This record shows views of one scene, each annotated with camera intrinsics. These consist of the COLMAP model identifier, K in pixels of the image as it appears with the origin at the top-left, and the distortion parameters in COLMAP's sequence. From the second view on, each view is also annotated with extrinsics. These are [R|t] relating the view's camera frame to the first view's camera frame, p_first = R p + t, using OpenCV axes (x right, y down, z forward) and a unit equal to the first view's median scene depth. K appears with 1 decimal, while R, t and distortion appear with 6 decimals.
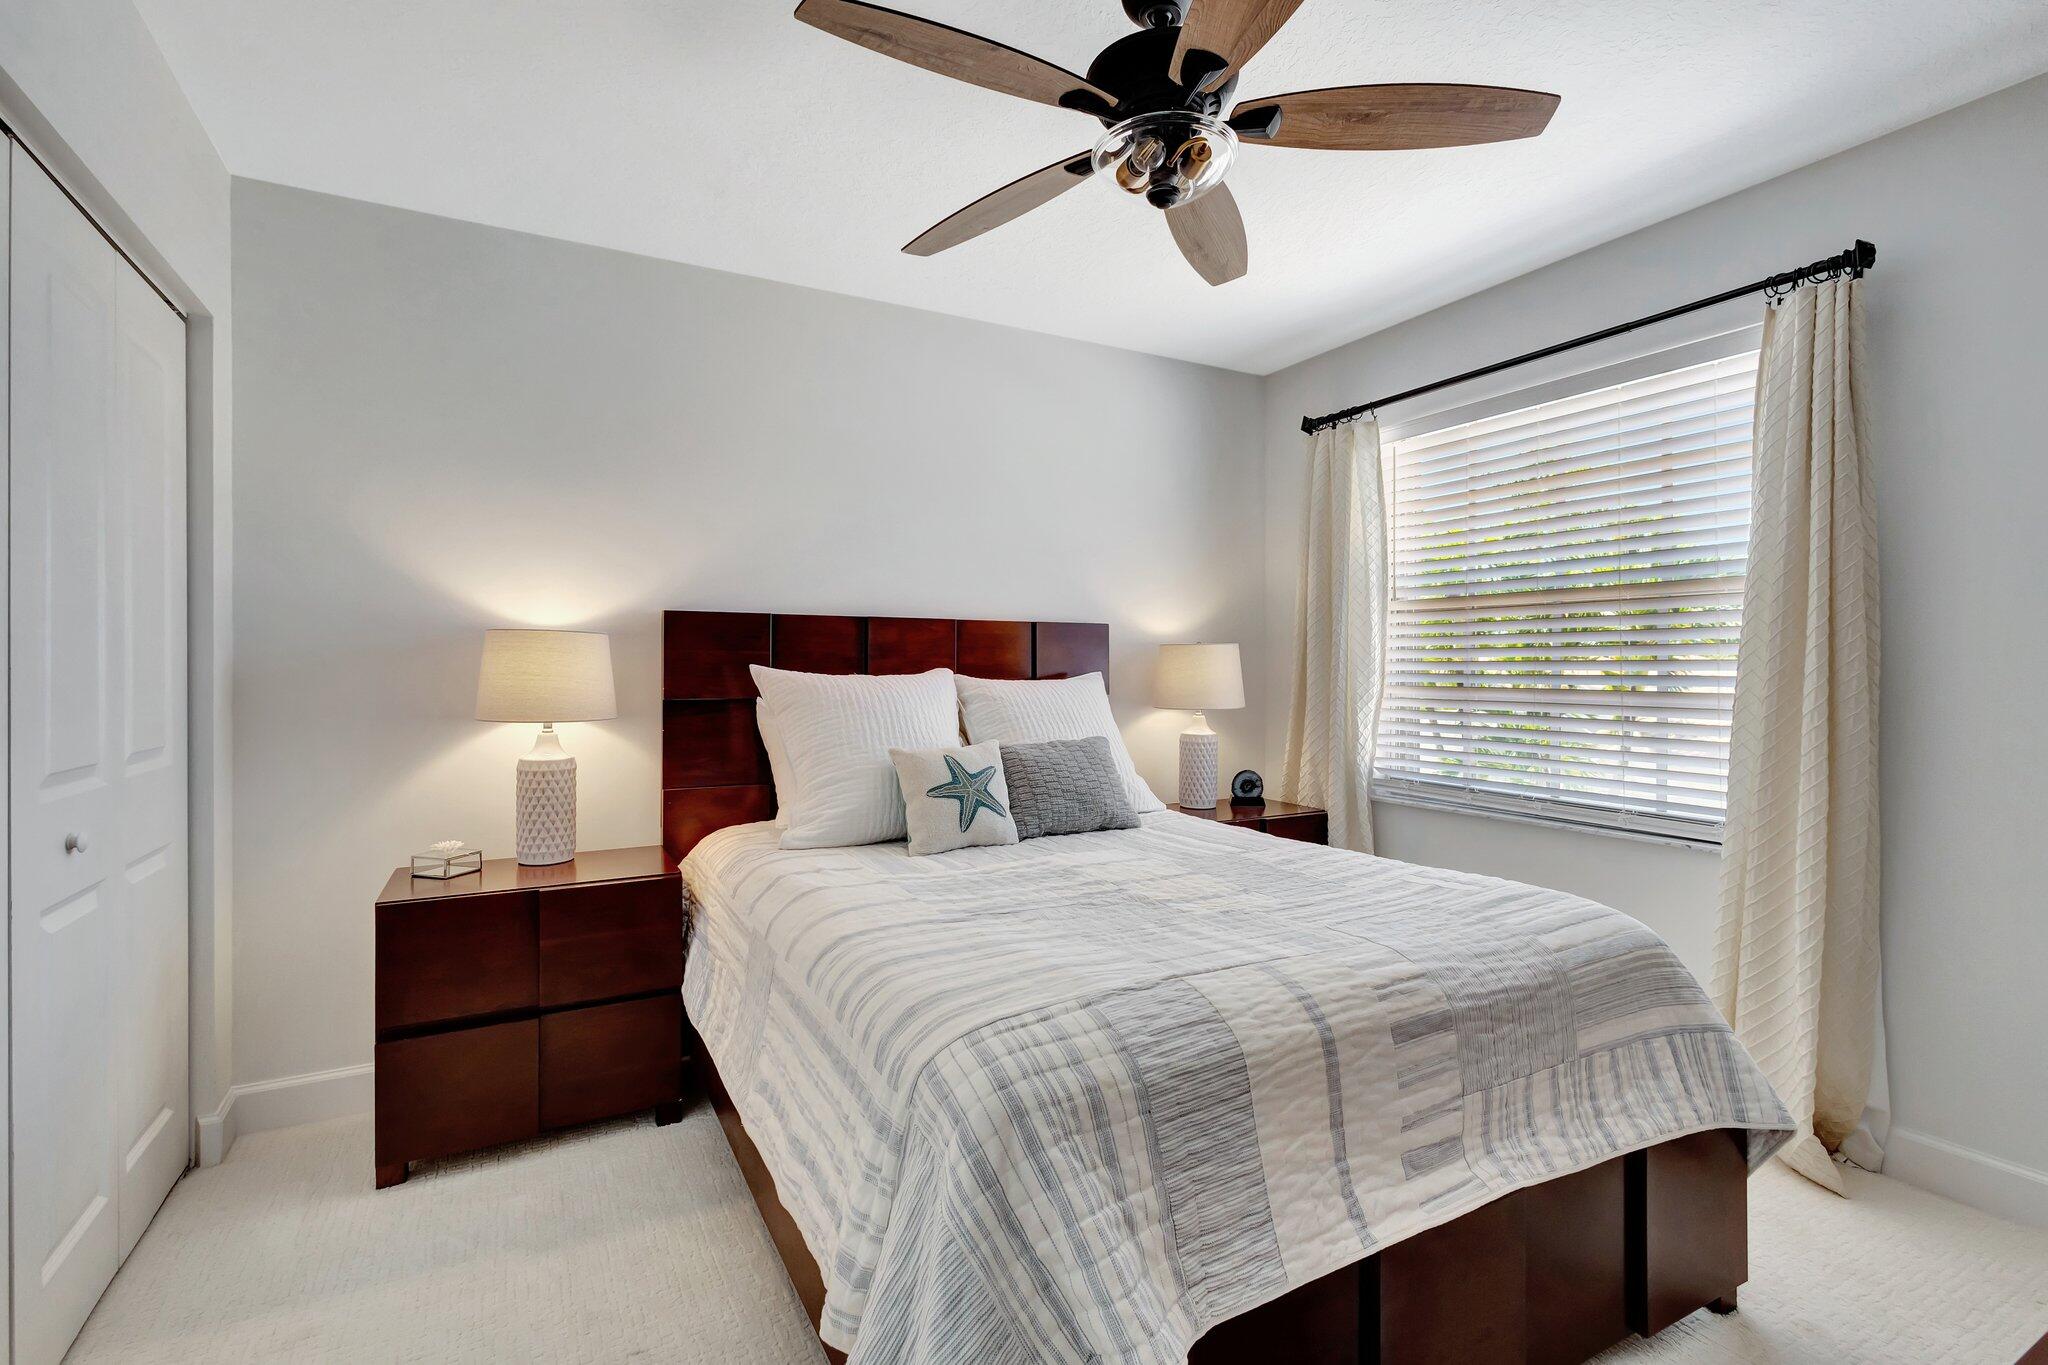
lens RADIAL K [[970.0, 0, 1023.5], [0, 970.0, 673.5], [0, 0, 1]] dist [-0.000781, -0.000105]
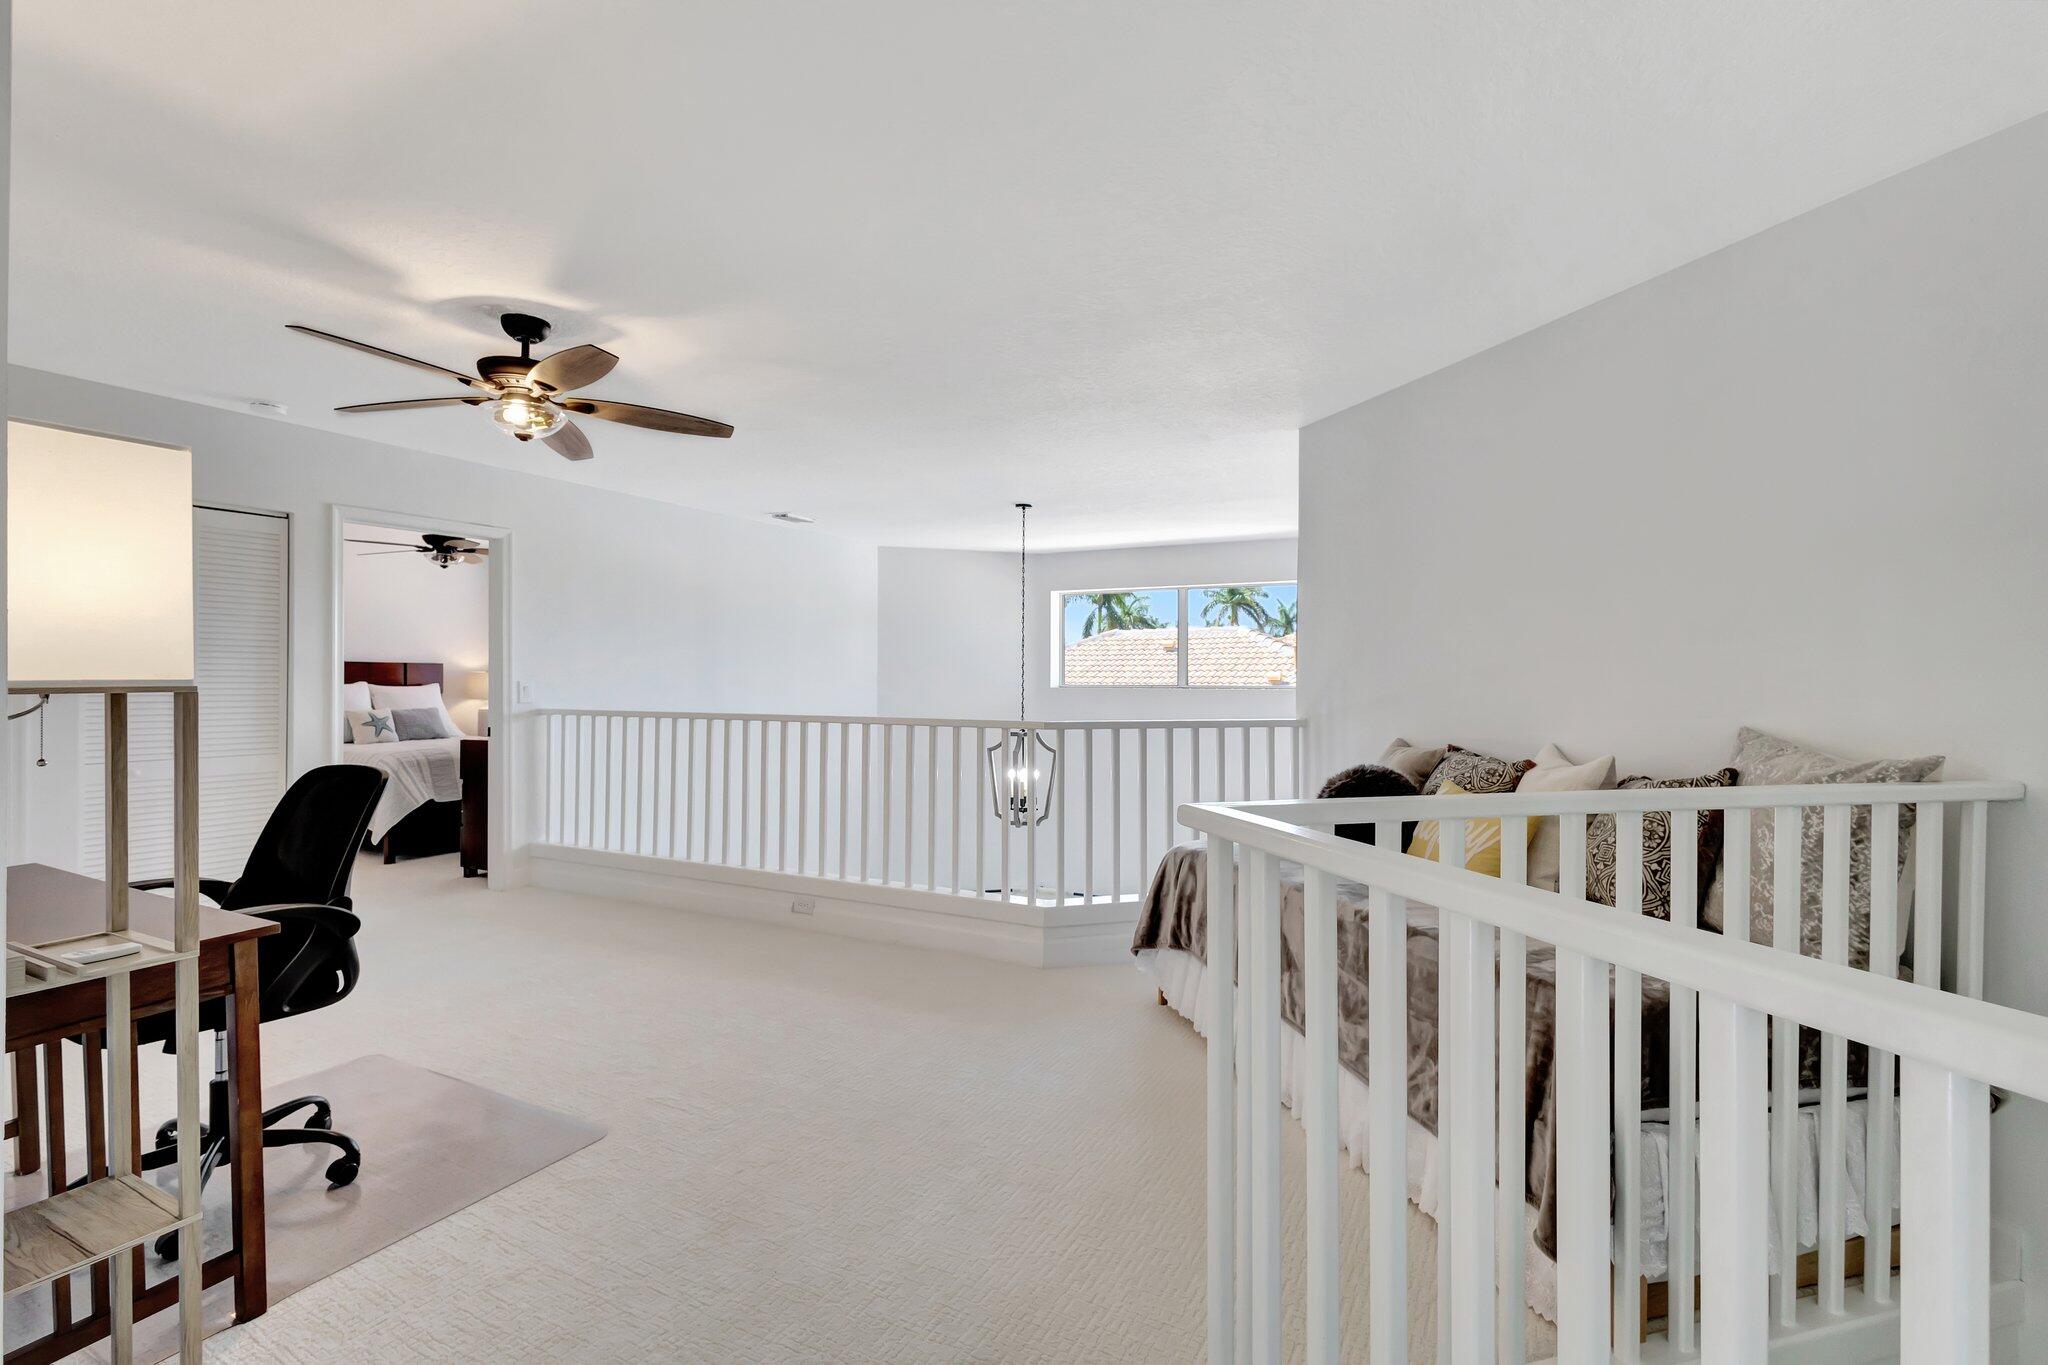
lens RADIAL K [[970.0, 0, 1030.2], [0, 970.0, 679.1], [0, 0, 1]] dist [-0.000781, -0.000105]
pose [[0.834373, 0.006207, 0.551165, -0.027645], [-0.002689, 0.999971, -0.007191, 0.000899], [-0.551194, 0.004518, 0.834365, -2.373496]]
